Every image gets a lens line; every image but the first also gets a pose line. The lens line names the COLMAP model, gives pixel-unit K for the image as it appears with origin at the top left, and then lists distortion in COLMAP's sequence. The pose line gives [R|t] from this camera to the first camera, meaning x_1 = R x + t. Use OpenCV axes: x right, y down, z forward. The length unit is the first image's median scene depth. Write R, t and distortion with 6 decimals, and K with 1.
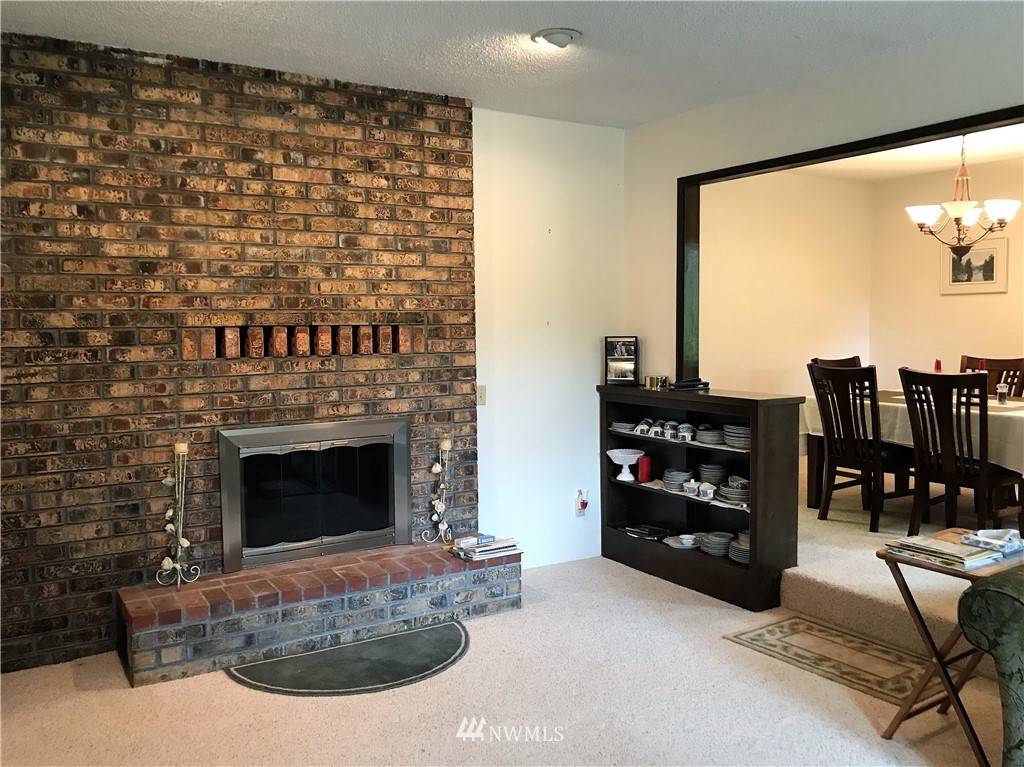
lens RADIAL K [[857.4, 0, 503.7], [0, 857.4, 376.5], [0, 0, 1]] dist [0.023145, -0.004226]
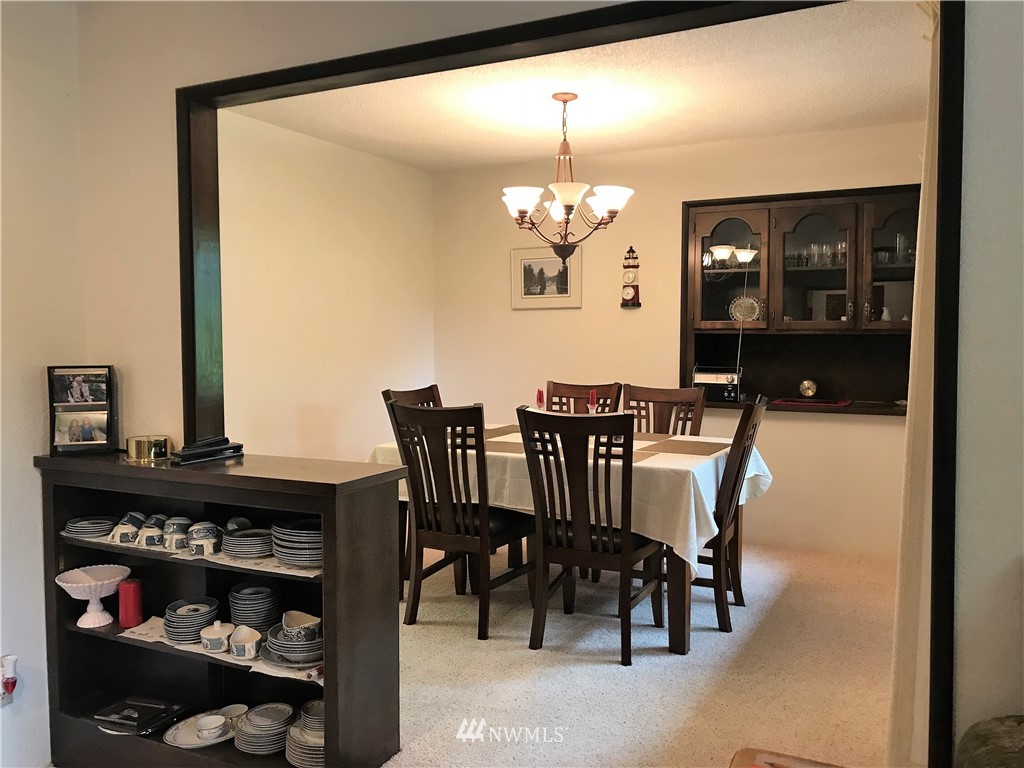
lens RADIAL K [[857.4, 0, 501.1], [0, 857.4, 381.5], [0, 0, 1]] dist [0.023145, -0.004226]
pose [[0.864450, -0.022800, 0.502201, 0.094732], [0.029568, 0.999548, -0.005515, -0.026537], [-0.501848, 0.019616, 0.864733, 0.391126]]
